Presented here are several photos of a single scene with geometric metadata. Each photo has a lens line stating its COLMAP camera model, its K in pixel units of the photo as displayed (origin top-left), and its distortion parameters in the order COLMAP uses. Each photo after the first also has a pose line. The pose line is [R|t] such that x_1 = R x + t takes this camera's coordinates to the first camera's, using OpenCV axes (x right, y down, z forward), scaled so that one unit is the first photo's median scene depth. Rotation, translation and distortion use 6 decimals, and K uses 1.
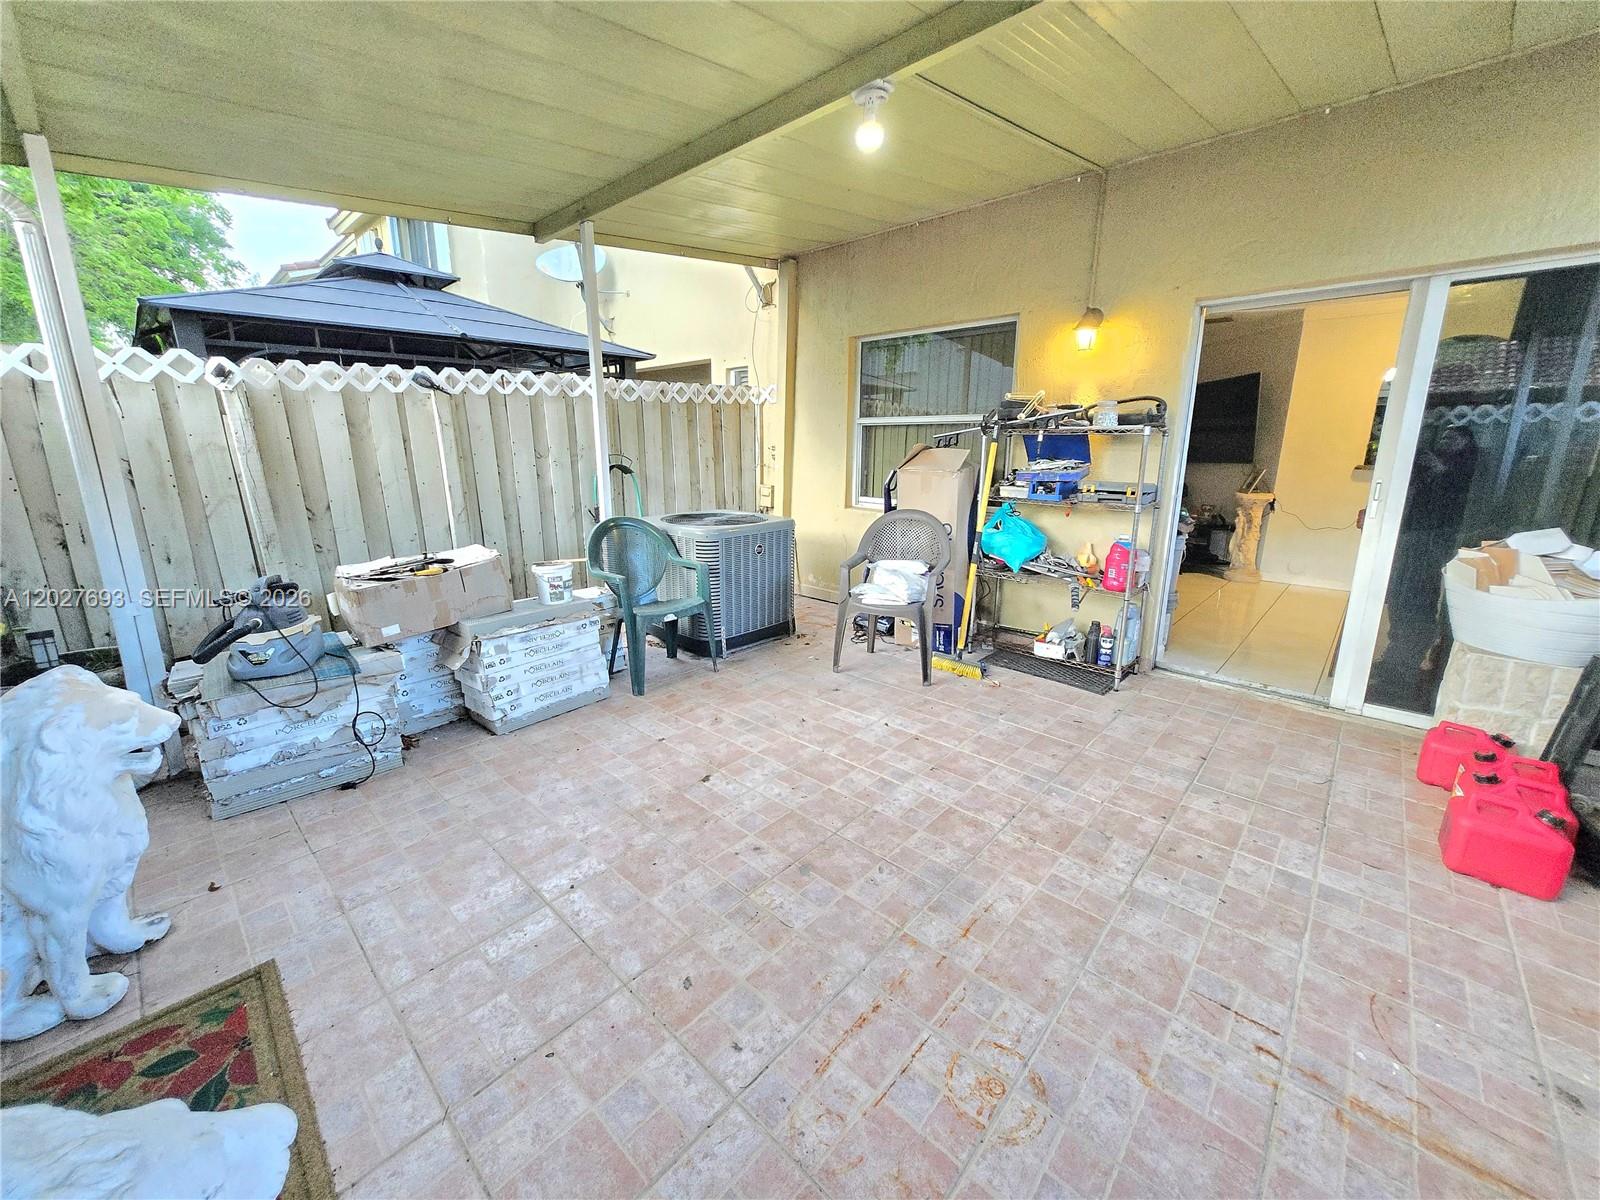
lens RADIAL K [[637.2, 0, 800.0], [0, 637.2, 600.0], [0, 0, 1]] dist [-0.000526, 0.000293]
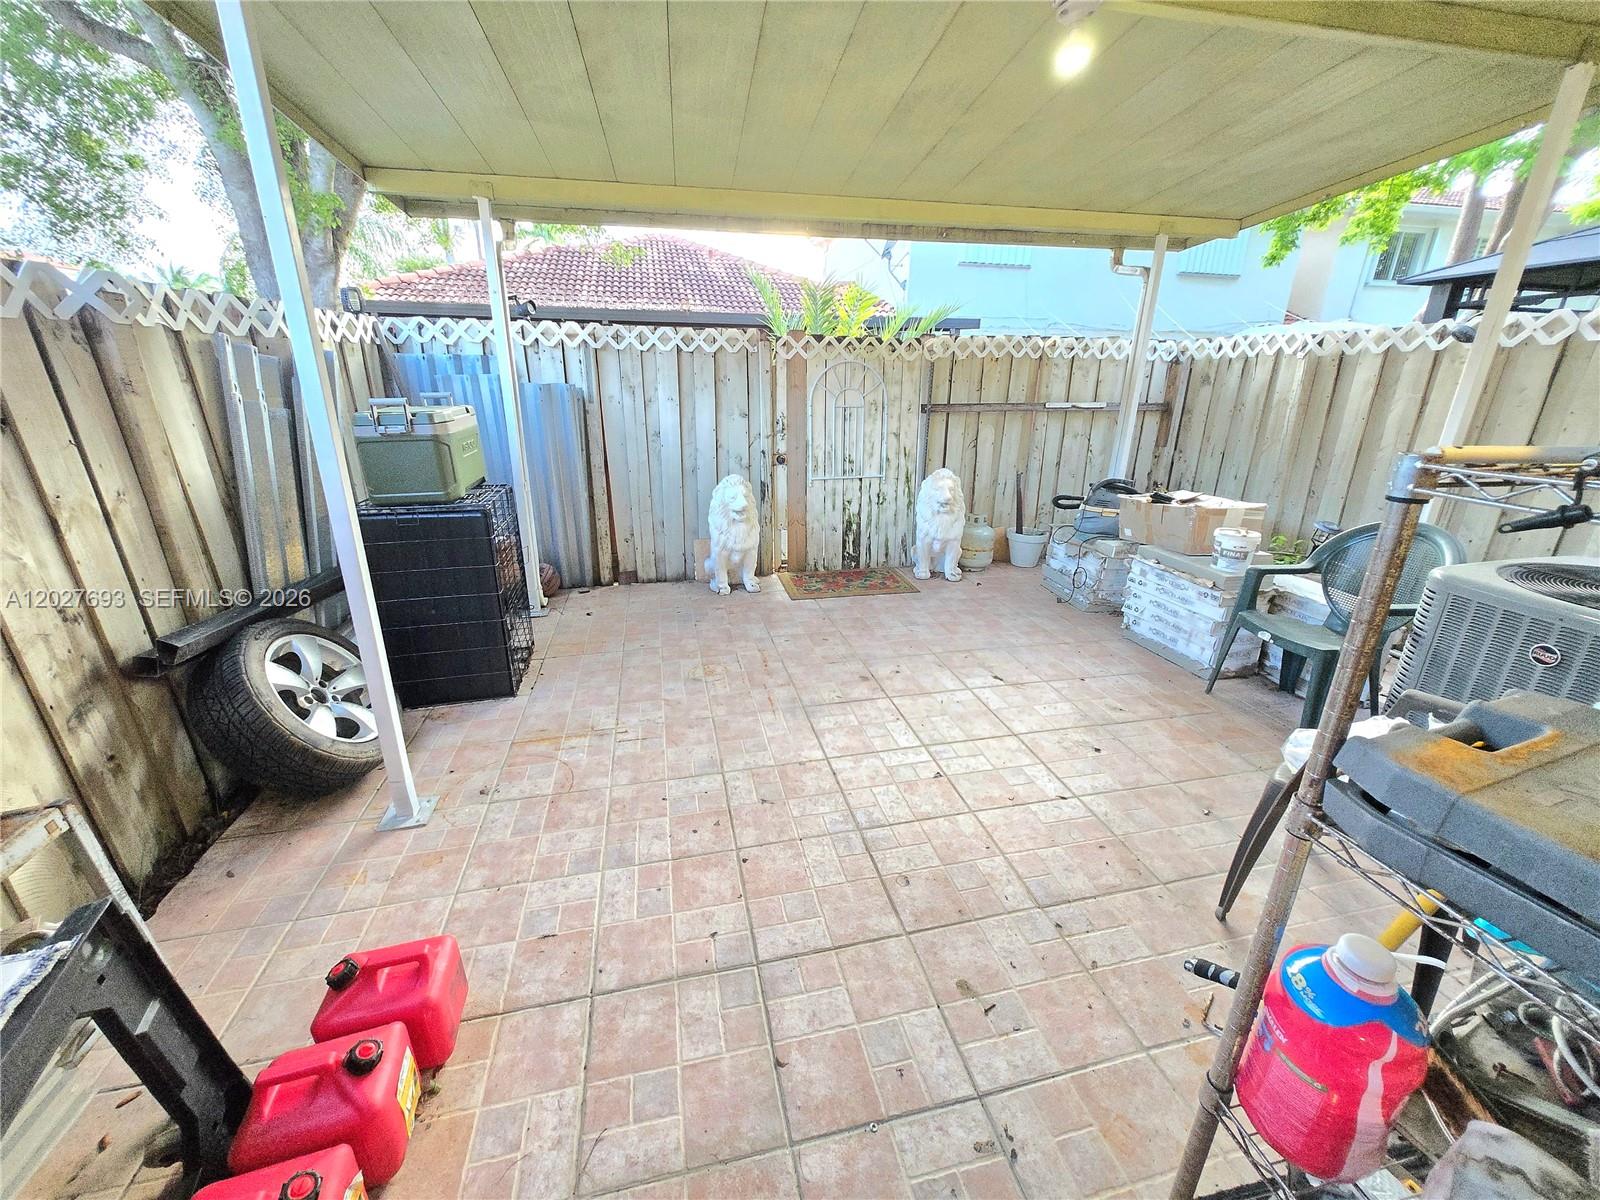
lens RADIAL K [[637.2, 0, 800.0], [0, 637.2, 600.0], [0, 0, 1]] dist [-0.000526, 0.000293]
pose [[-0.579362, 0.272919, -0.768020, 1.088062], [-0.206416, 0.862429, 0.462179, -0.385048], [0.788500, 0.426301, -0.443323, 1.279572]]
